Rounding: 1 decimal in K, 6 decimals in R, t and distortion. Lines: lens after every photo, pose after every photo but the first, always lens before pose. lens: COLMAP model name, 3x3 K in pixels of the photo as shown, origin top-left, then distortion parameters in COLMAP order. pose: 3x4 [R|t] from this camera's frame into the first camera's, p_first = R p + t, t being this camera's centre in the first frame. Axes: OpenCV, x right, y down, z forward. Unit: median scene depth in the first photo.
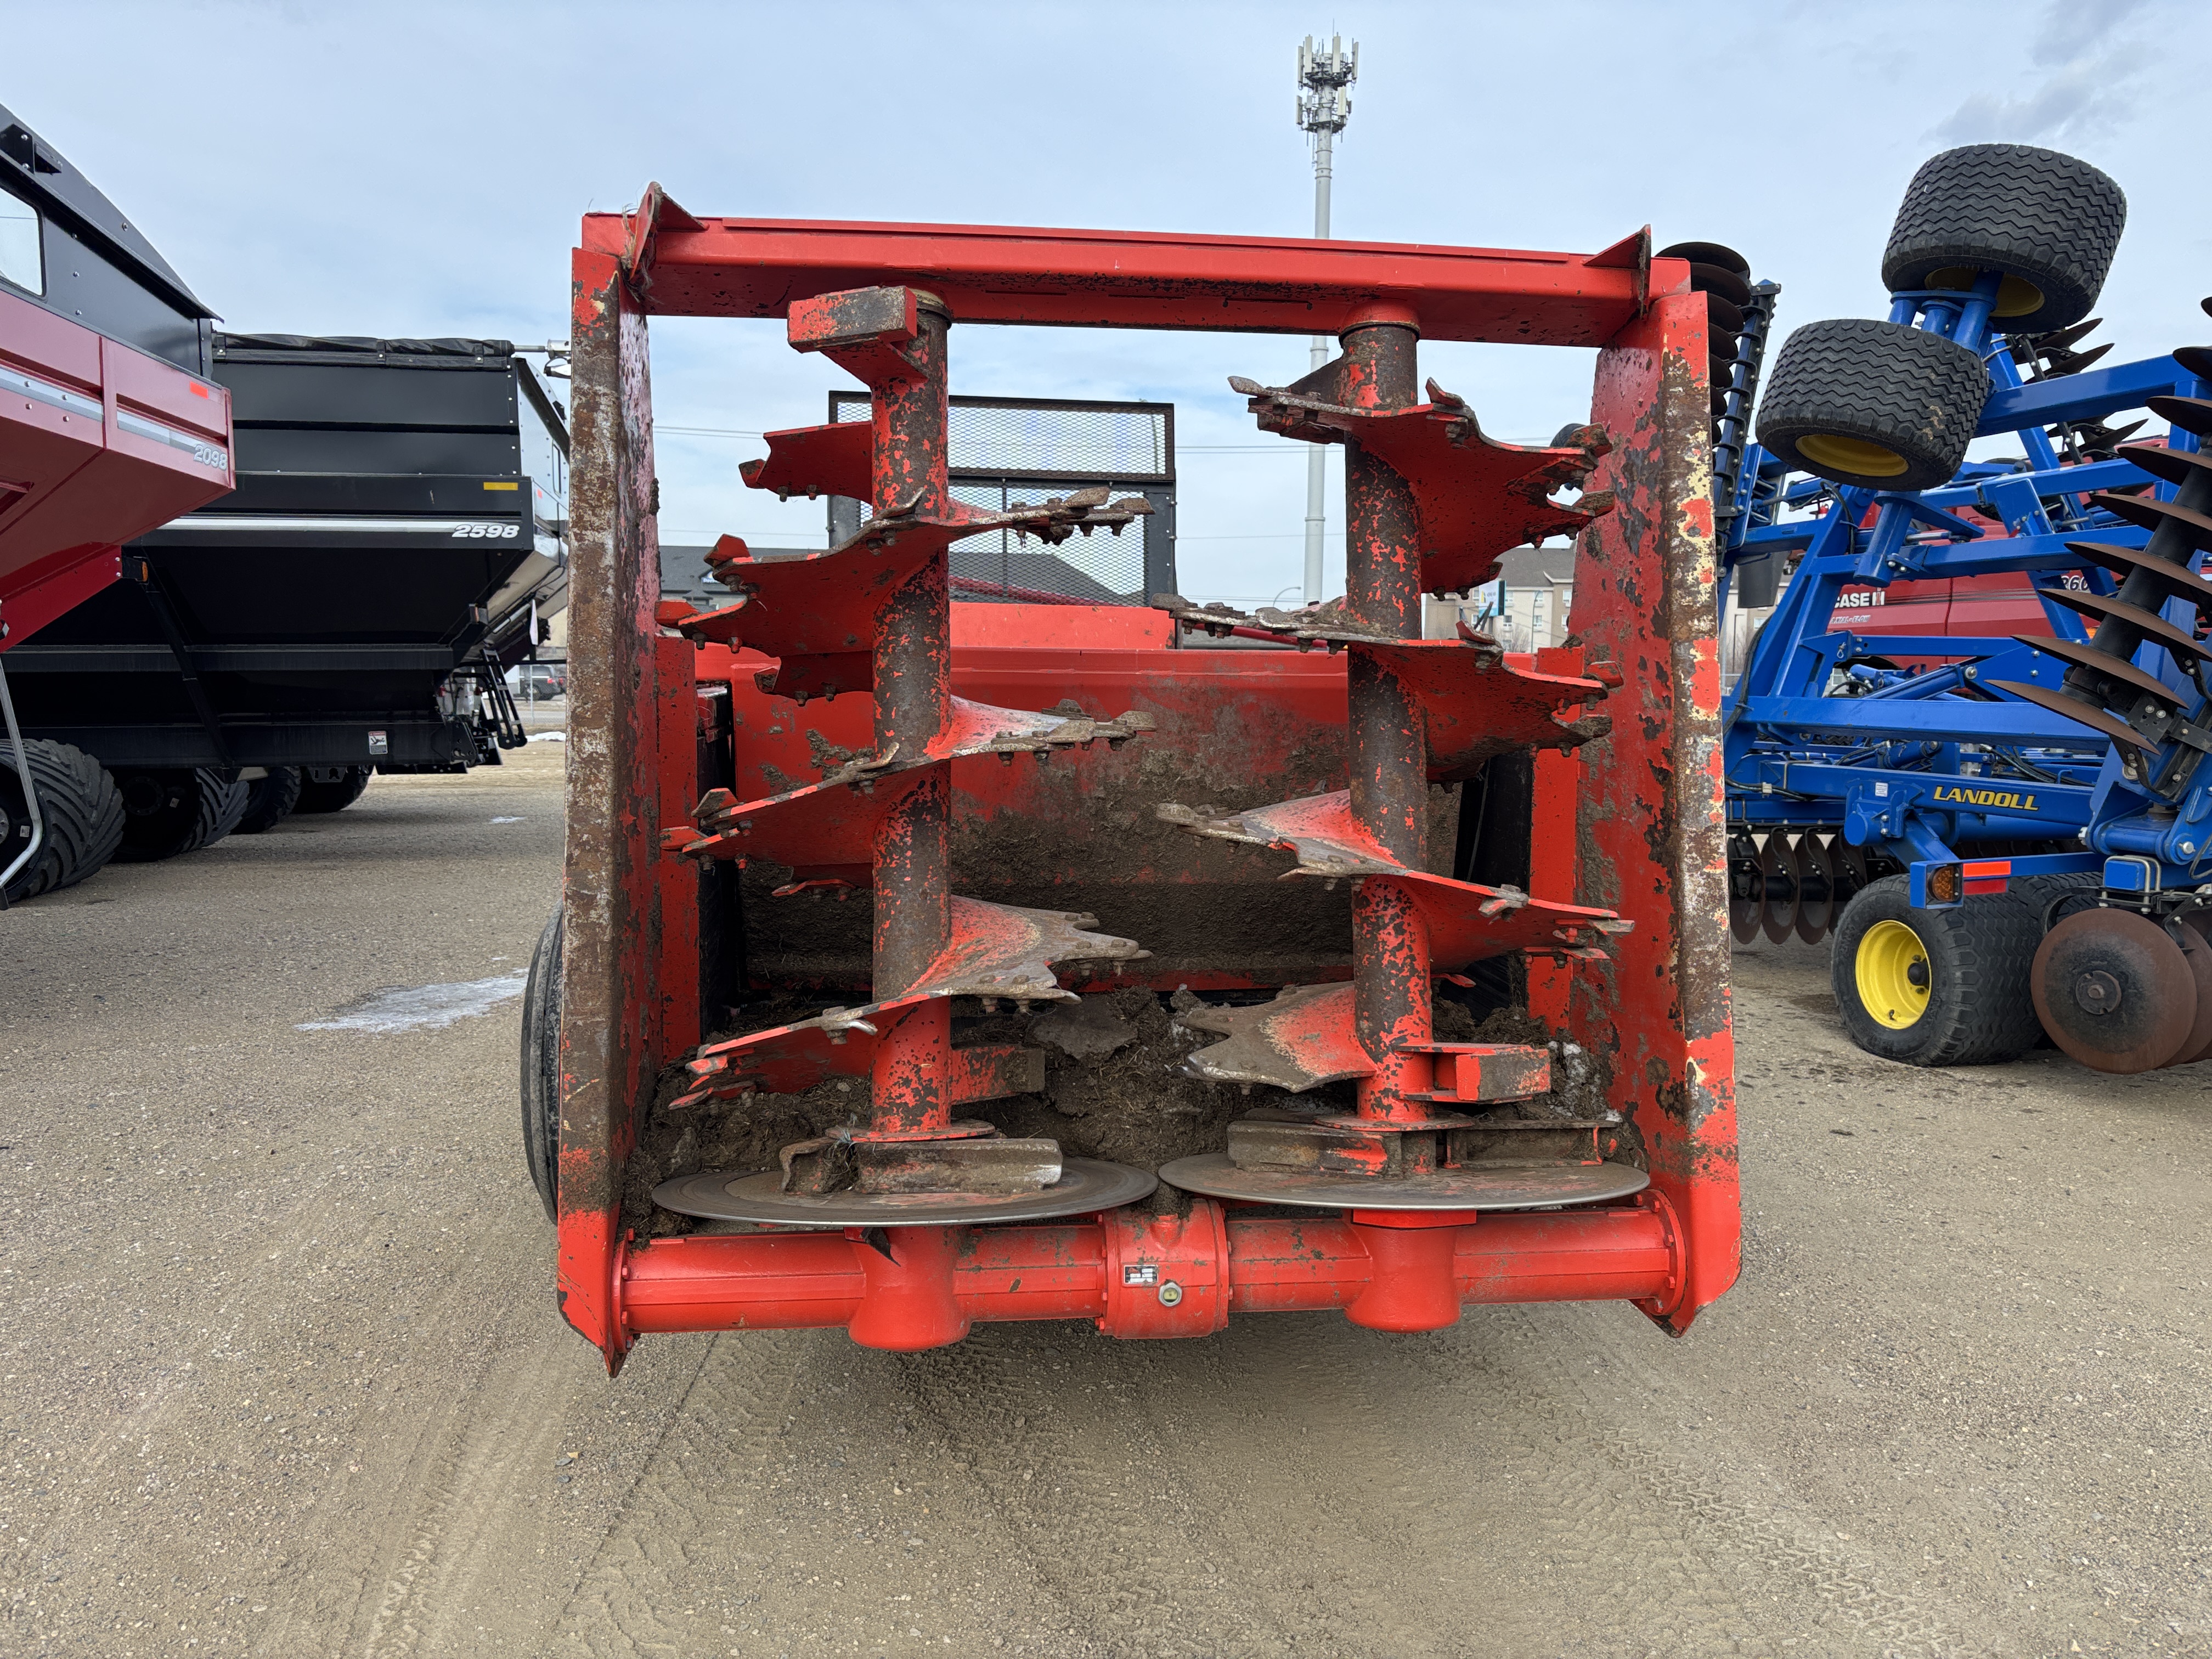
lens RADIAL K [[1688.7, 0, 1110.8], [0, 1688.7, 816.6], [0, 0, 1]] dist [0.039694, -0.035973]
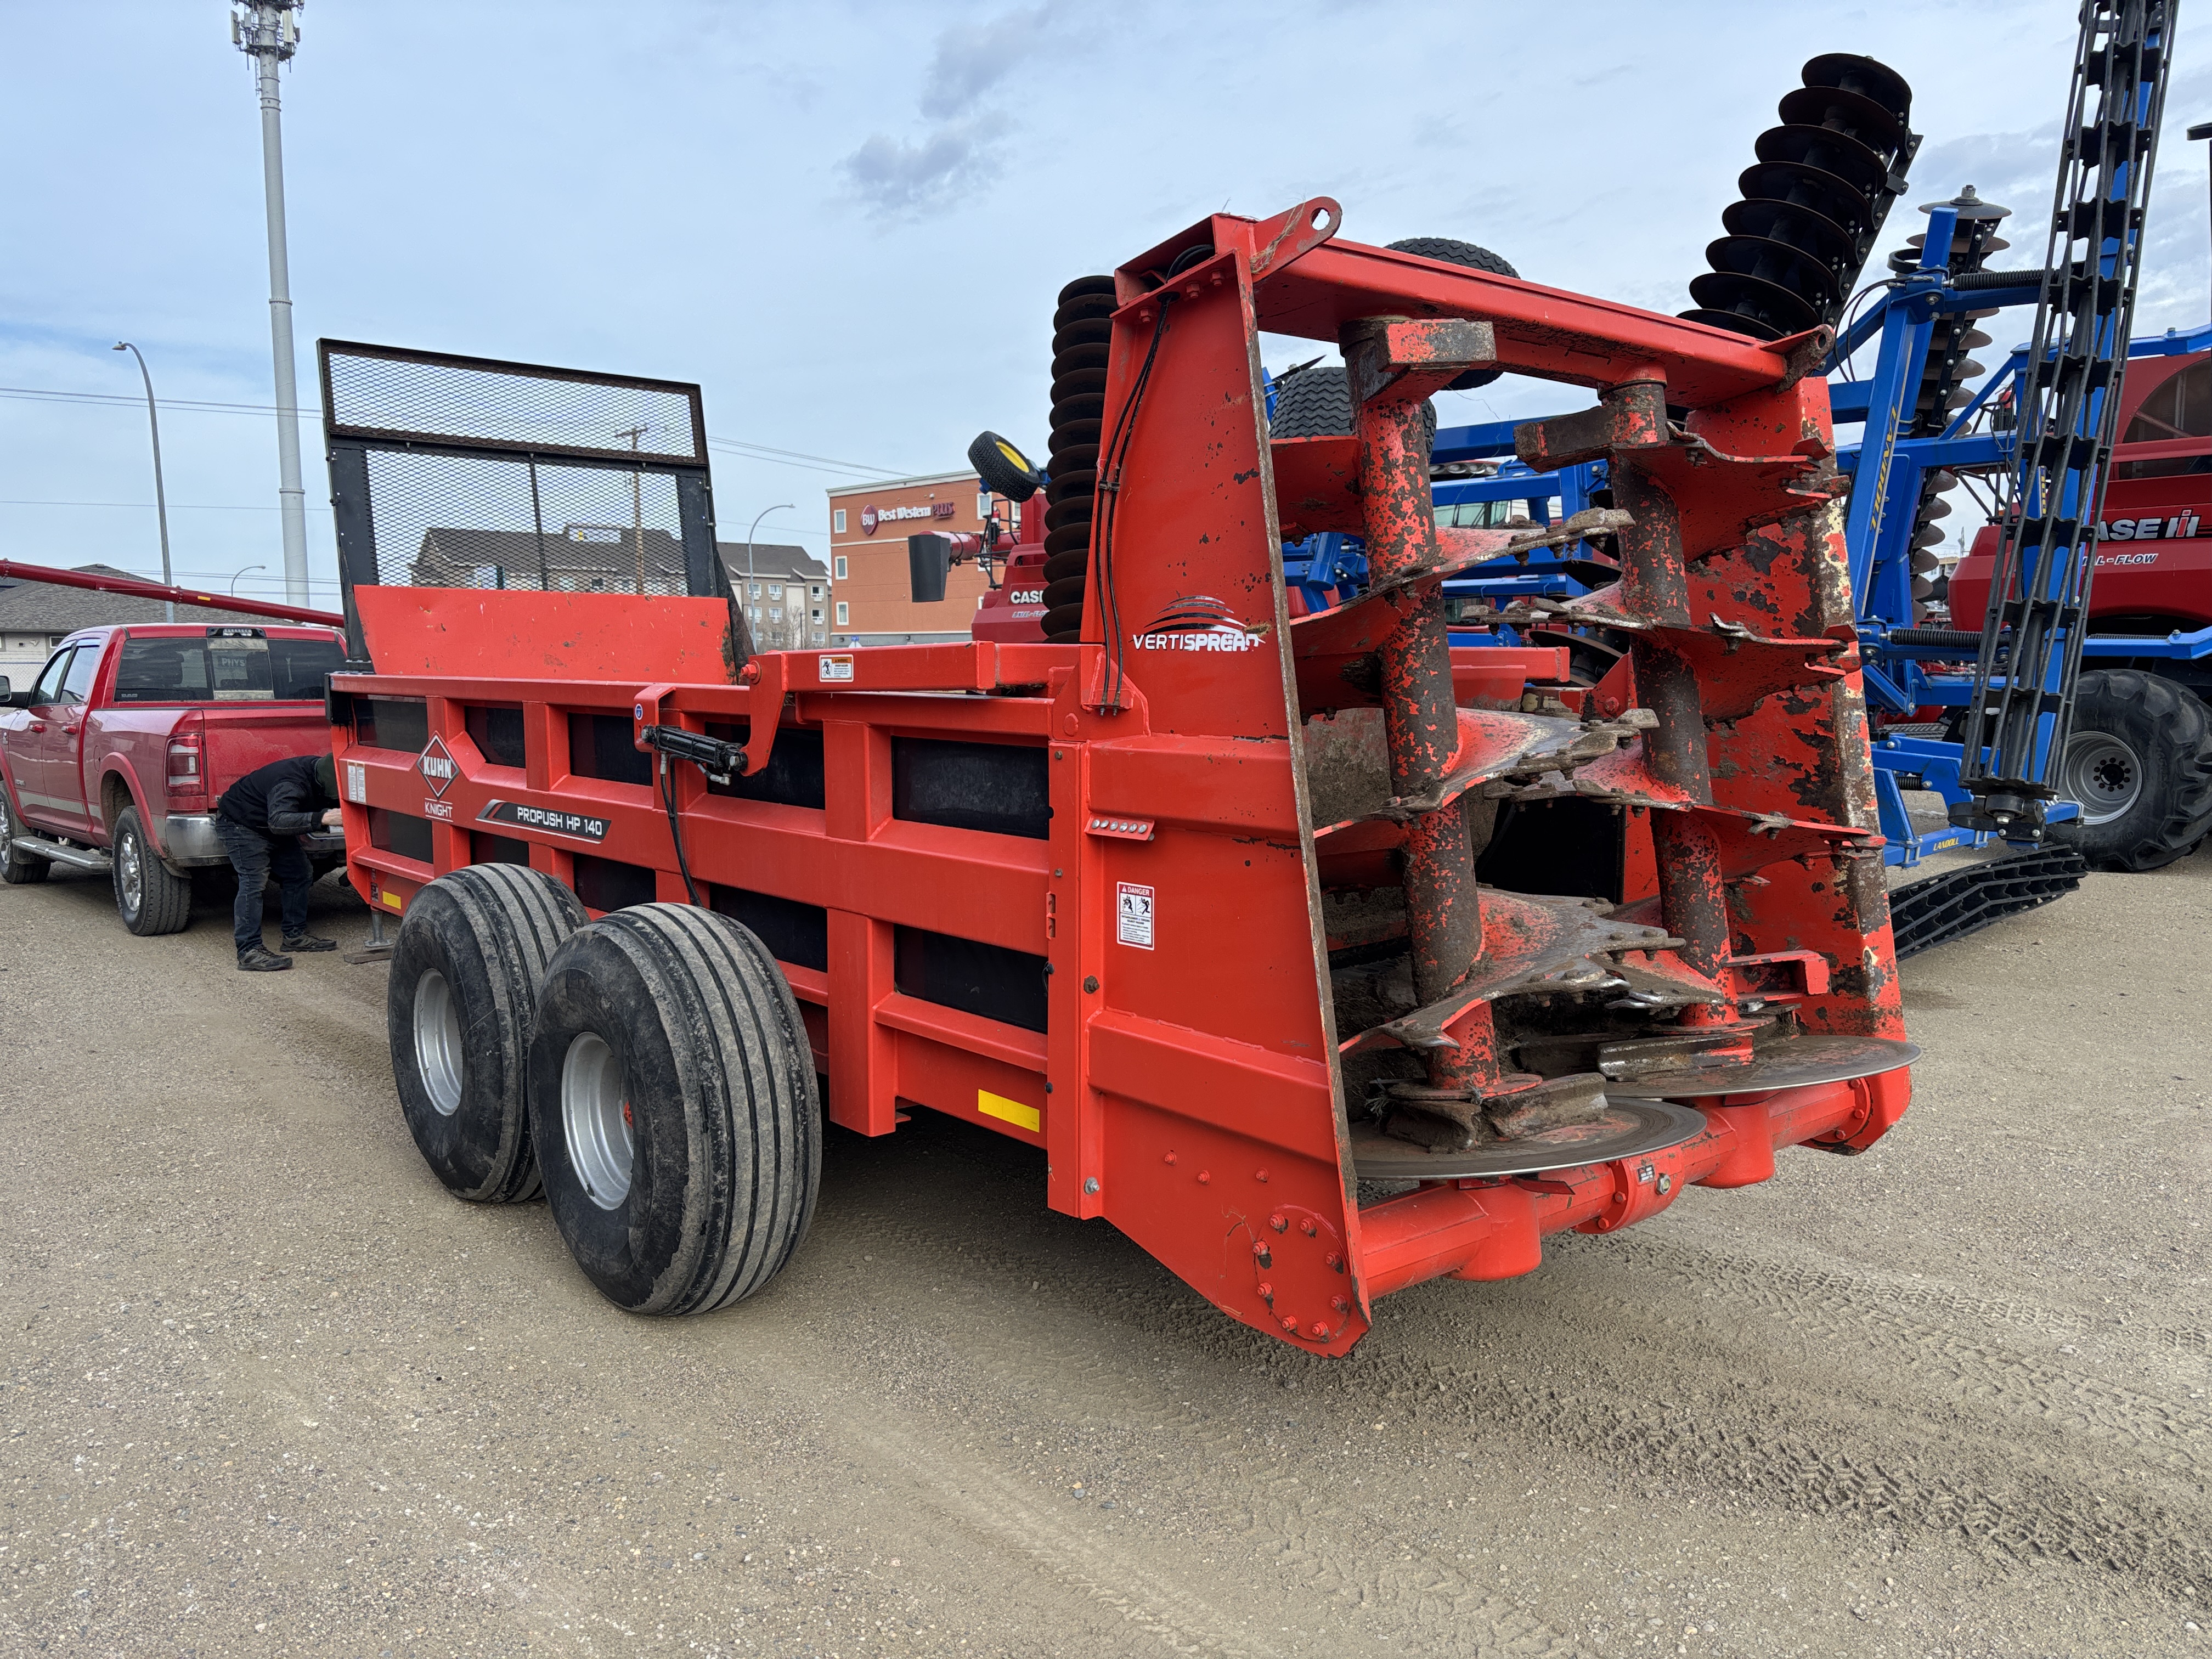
lens RADIAL K [[1688.7, 0, 1110.6], [0, 1688.7, 835.9], [0, 0, 1]] dist [0.039694, -0.035973]
pose [[0.827588, -0.068237, 0.557173, -0.834484], [0.057853, 0.997667, 0.036254, -0.028458], [-0.558347, 0.002231, 0.829604, 0.191871]]
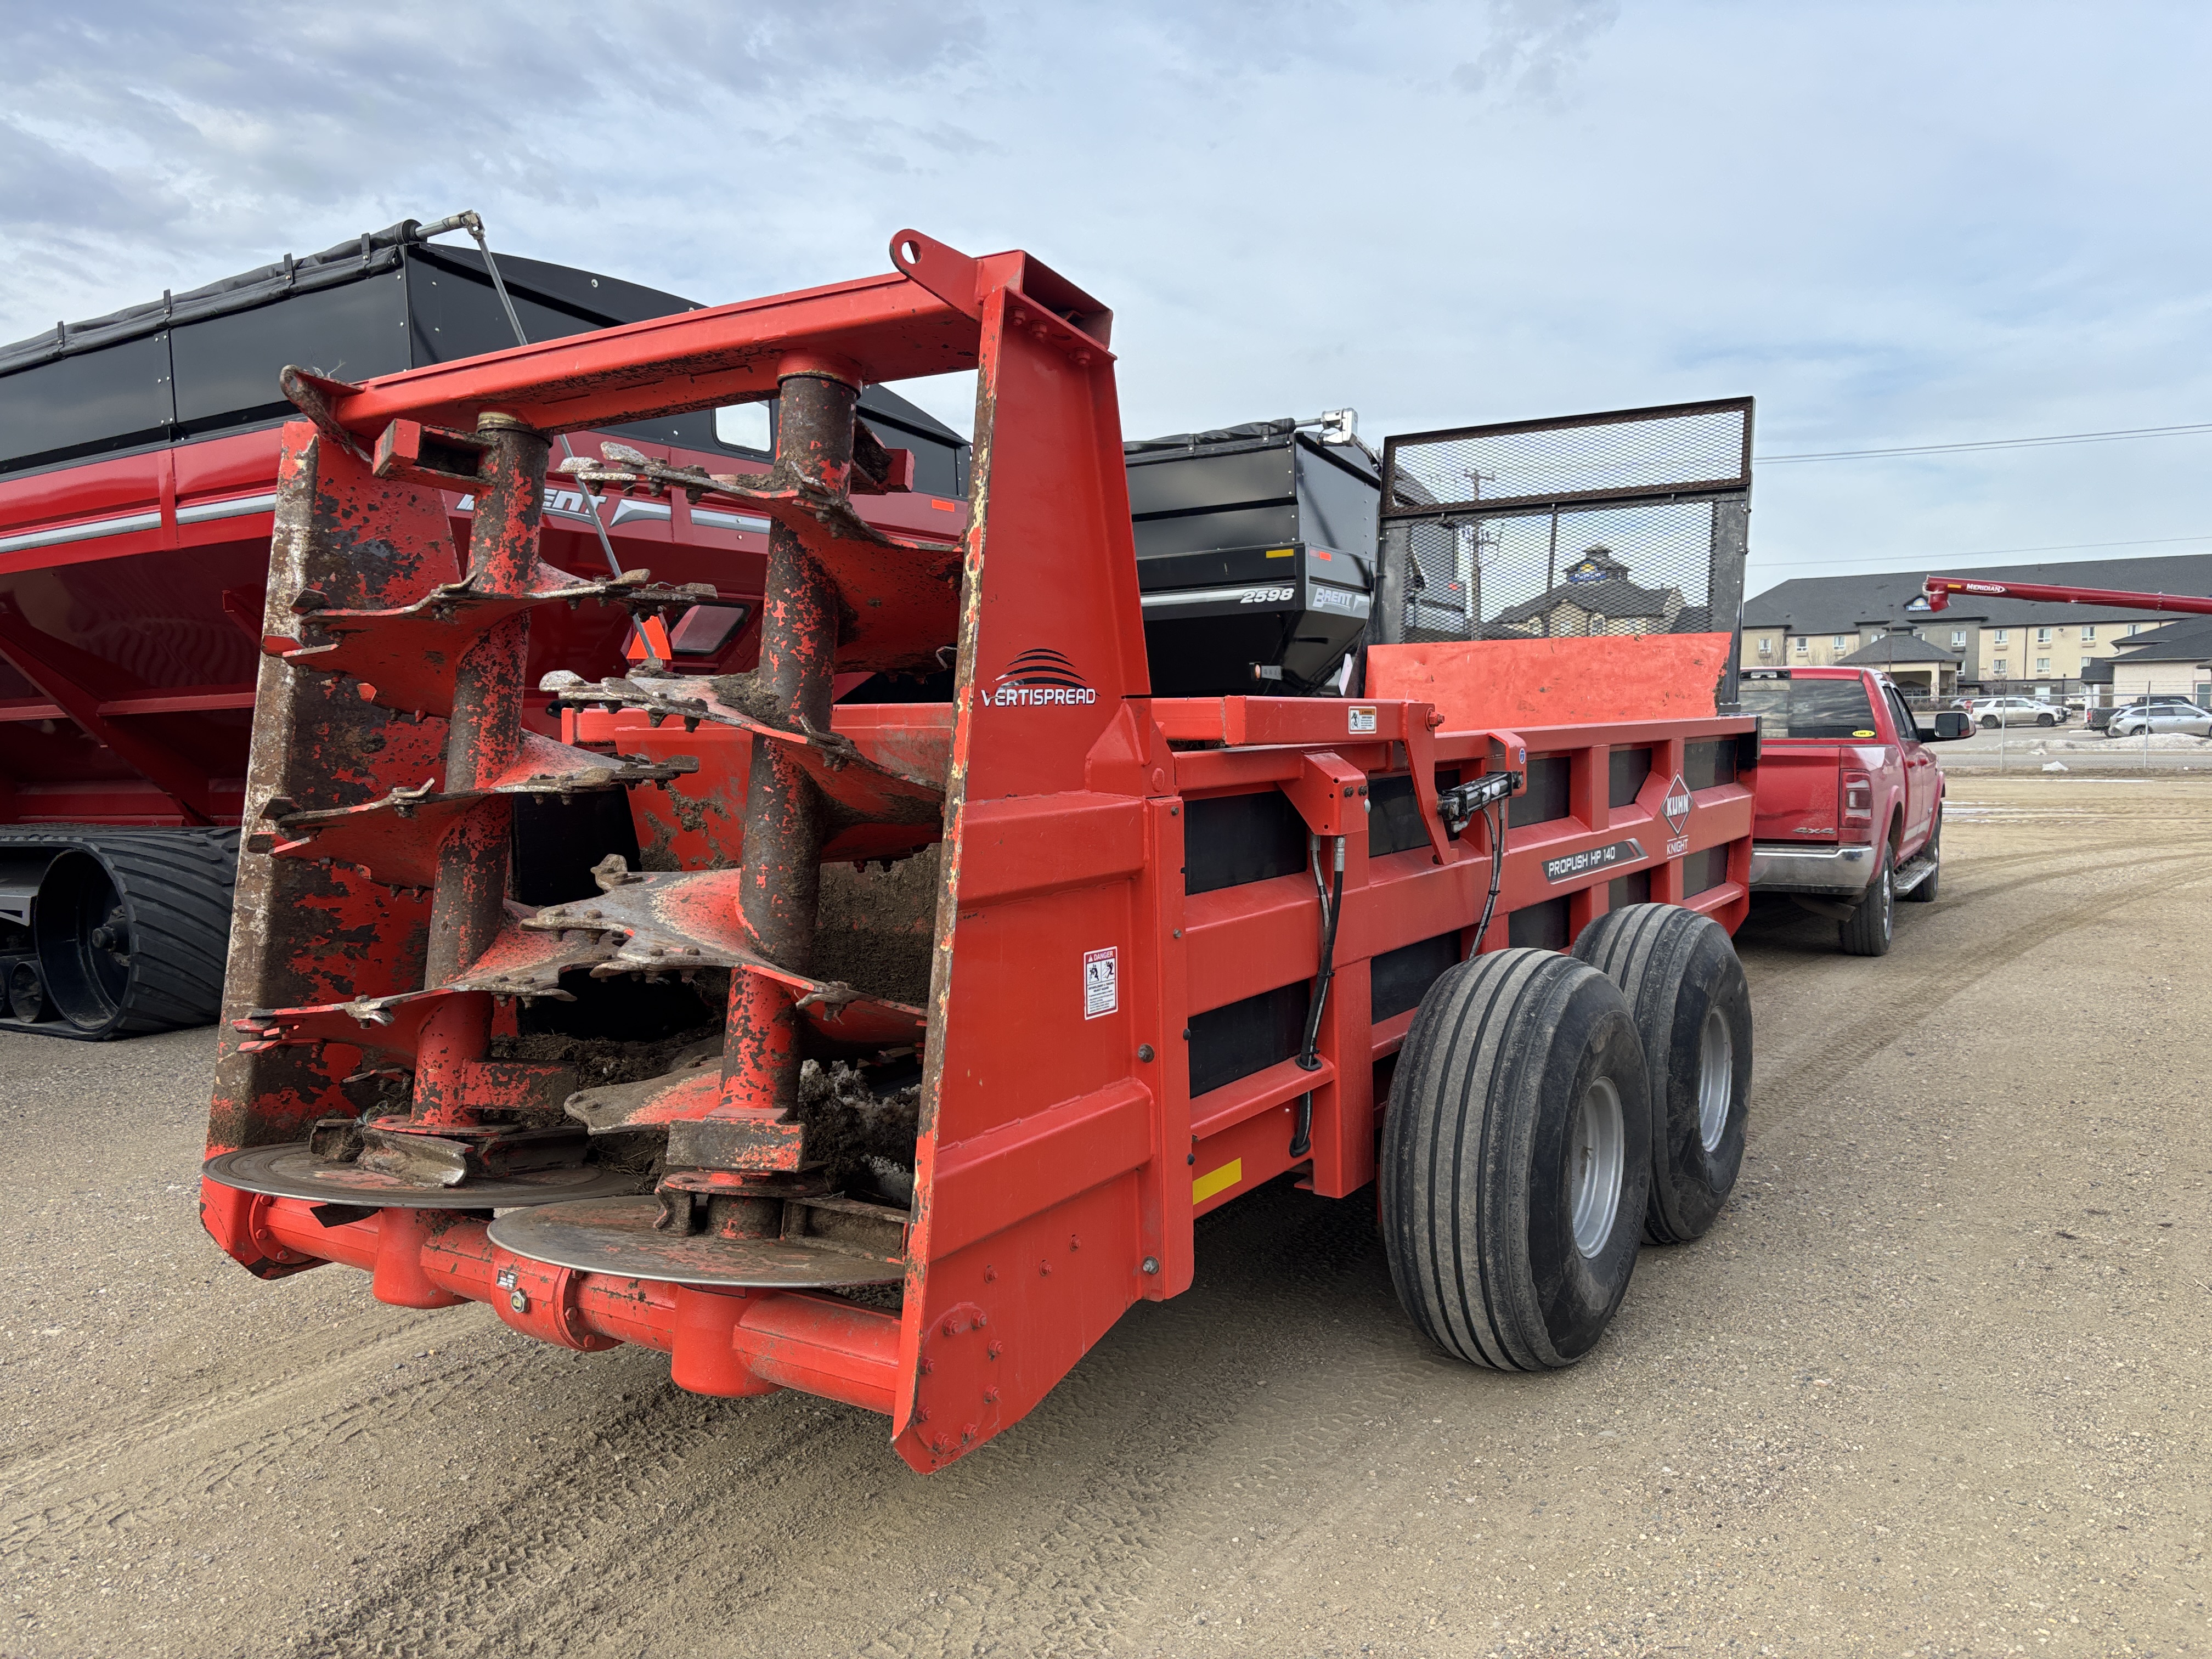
lens RADIAL K [[1688.7, 0, 1111.1], [0, 1688.7, 829.3], [0, 0, 1]] dist [0.039694, -0.035973]
pose [[0.762678, 0.019787, -0.646476, 0.907186], [-0.030496, 0.999520, -0.005385, -0.025717], [0.646059, 0.023822, 0.762915, 0.355824]]
